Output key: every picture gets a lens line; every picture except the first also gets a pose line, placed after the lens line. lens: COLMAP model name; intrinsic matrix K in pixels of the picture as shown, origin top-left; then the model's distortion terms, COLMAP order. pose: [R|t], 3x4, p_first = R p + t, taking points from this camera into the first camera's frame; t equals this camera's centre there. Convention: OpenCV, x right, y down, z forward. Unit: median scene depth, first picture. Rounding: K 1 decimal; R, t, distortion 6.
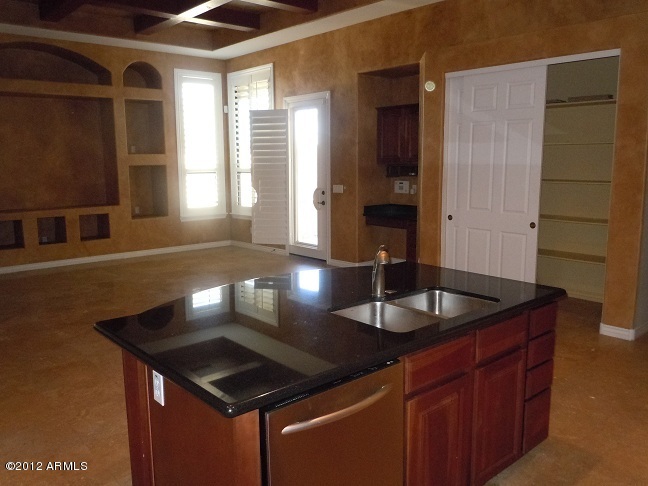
lens RADIAL K [[546.4, 0, 322.4], [0, 546.4, 243.3], [0, 0, 1]] dist [0.010657, -0.040676]
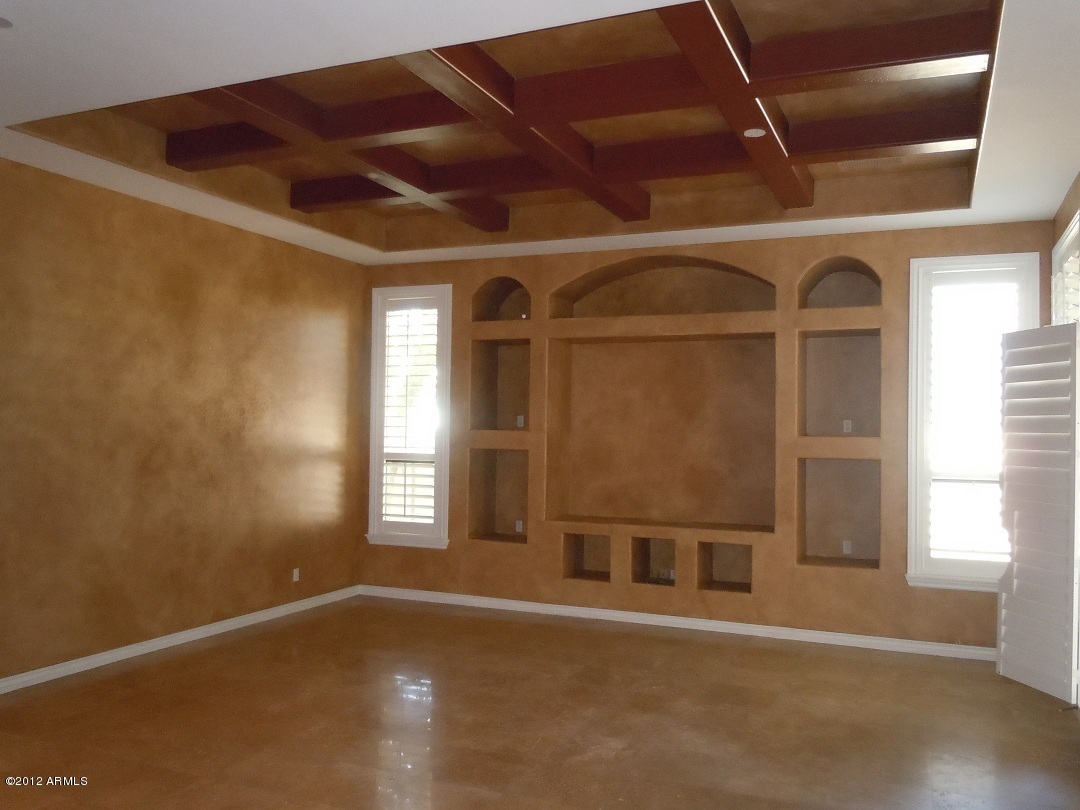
lens RADIAL K [[910.7, 0, 536.8], [0, 910.7, 399.0], [0, 0, 1]] dist [0.010657, -0.040676]
pose [[0.413712, -0.013835, -0.910303, 0.325580], [-0.159984, 0.983220, -0.087653, -0.083310], [0.896241, 0.181897, 0.404557, 0.431791]]
